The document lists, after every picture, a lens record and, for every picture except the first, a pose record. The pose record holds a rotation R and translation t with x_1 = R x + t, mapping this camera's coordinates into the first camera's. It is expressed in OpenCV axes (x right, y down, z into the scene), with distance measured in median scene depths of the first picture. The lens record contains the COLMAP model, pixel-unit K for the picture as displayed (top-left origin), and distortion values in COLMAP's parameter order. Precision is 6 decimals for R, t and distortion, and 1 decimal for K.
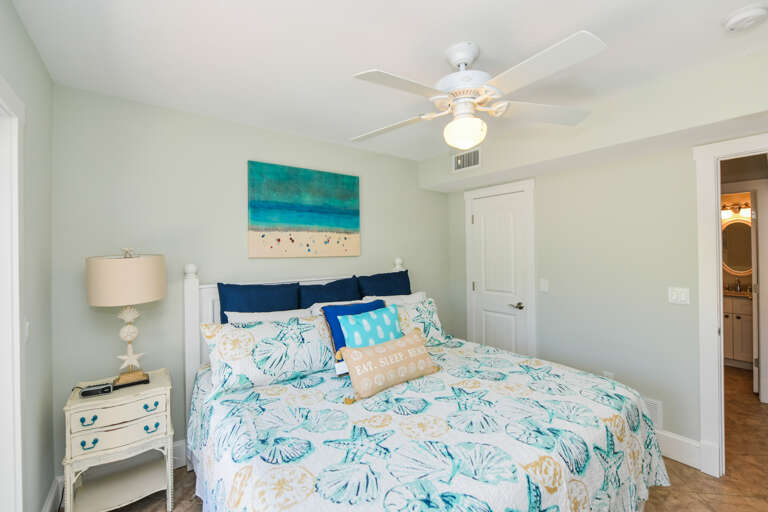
lens RADIAL K [[327.0, 0, 387.4], [0, 327.0, 247.8], [0, 0, 1]] dist [-0.001289, -0.000110]
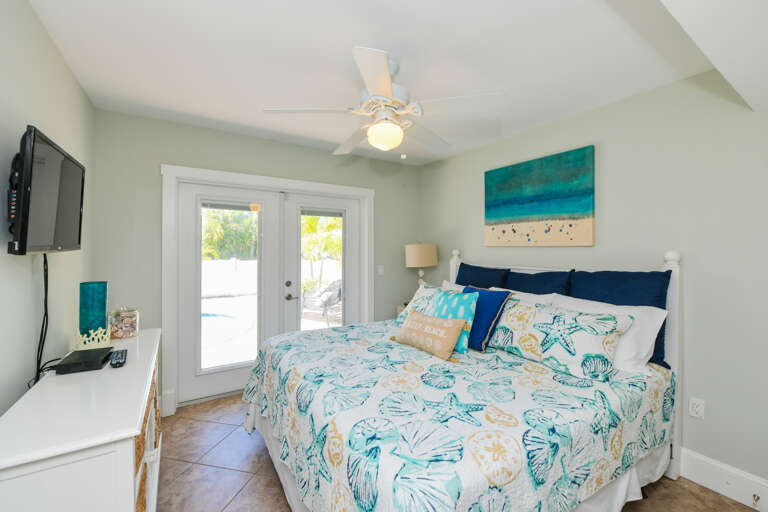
lens RADIAL K [[312.4, 0, 387.6], [0, 312.4, 253.2], [0, 0, 1]] dist [-0.003620, -0.000494]
pose [[-0.057711, 0.029084, -0.997910, 0.780024], [0.010612, 0.999537, 0.028518, 0.017013], [0.998277, -0.008944, -0.057993, 0.622687]]
